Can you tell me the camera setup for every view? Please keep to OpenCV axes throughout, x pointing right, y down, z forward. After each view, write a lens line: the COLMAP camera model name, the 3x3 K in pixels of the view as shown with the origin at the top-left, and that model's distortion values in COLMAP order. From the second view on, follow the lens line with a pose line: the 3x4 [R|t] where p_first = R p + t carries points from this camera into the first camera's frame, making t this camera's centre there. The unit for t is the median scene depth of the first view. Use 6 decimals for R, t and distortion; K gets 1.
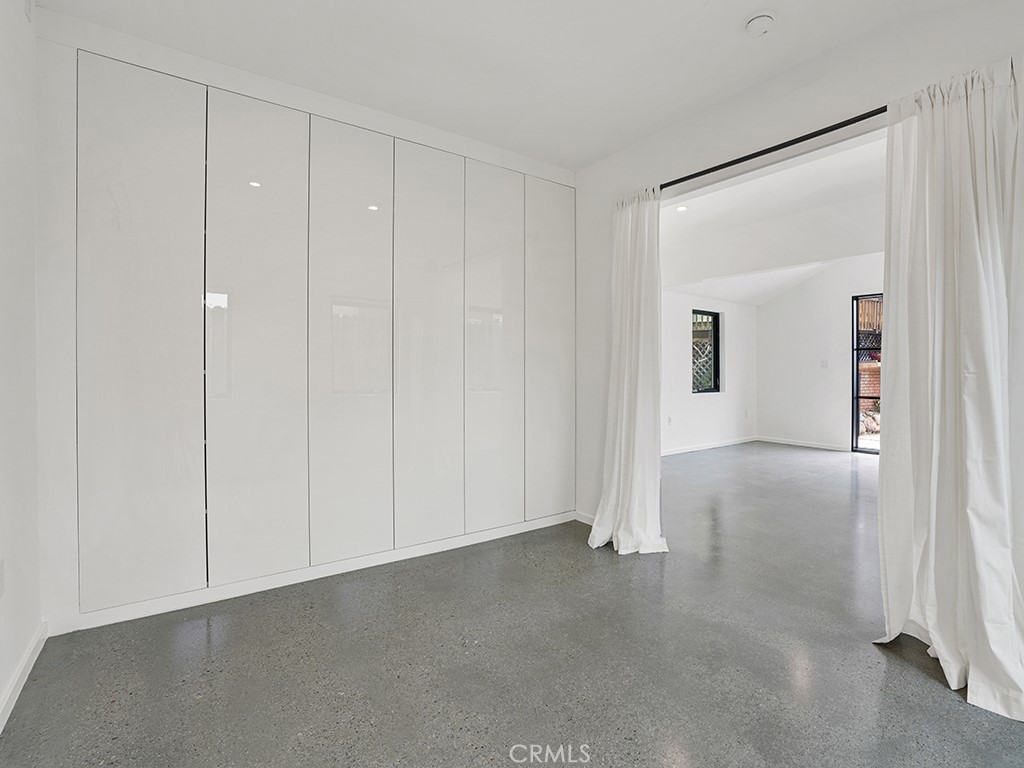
lens RADIAL K [[498.8, 0, 512.7], [0, 498.8, 369.0], [0, 0, 1]] dist [-0.097113, 0.040822]
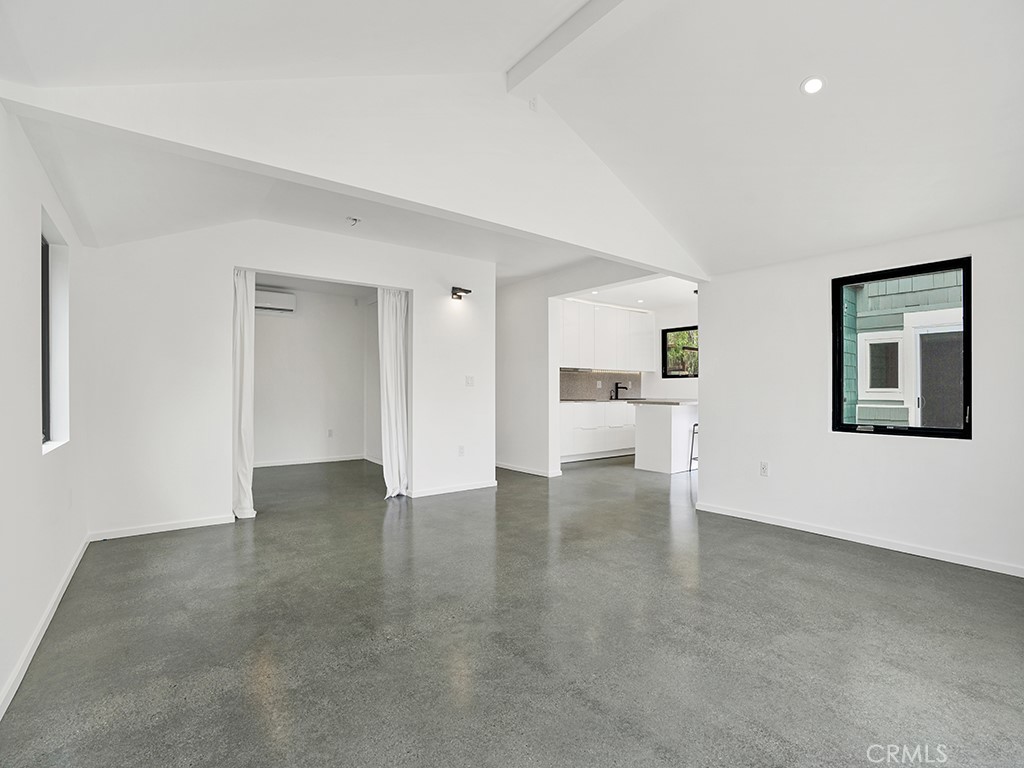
lens RADIAL K [[498.8, 0, 512.7], [0, 498.8, 369.0], [0, 0, 1]] dist [-0.097113, 0.040822]
pose [[0.022261, -0.043112, -0.998822, 0.831815], [-0.002454, 0.999064, -0.043177, 0.002885], [0.999749, 0.003412, 0.022135, 0.581700]]
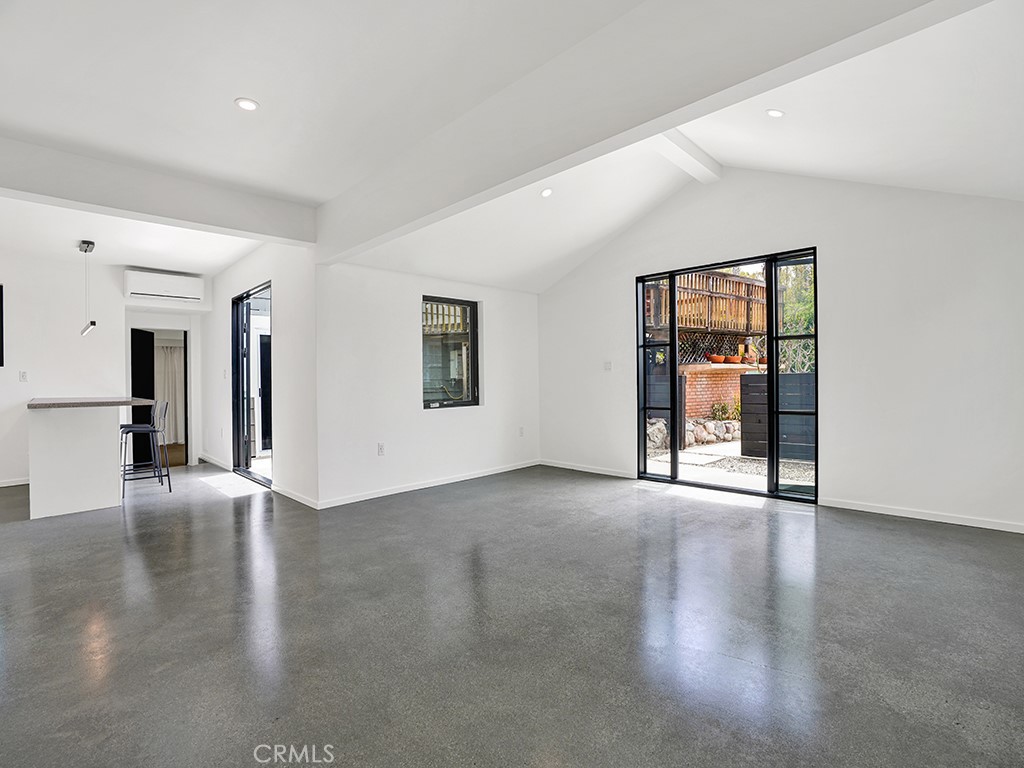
lens RADIAL K [[487.7, 0, 519.6], [0, 487.7, 384.7], [0, 0, 1]] dist [-0.085149, 0.037750]
pose [[0.982913, -0.022072, 0.182741, 0.345133], [0.019028, 0.999650, 0.018394, 0.002121], [-0.183083, -0.014602, 0.982989, 0.243478]]
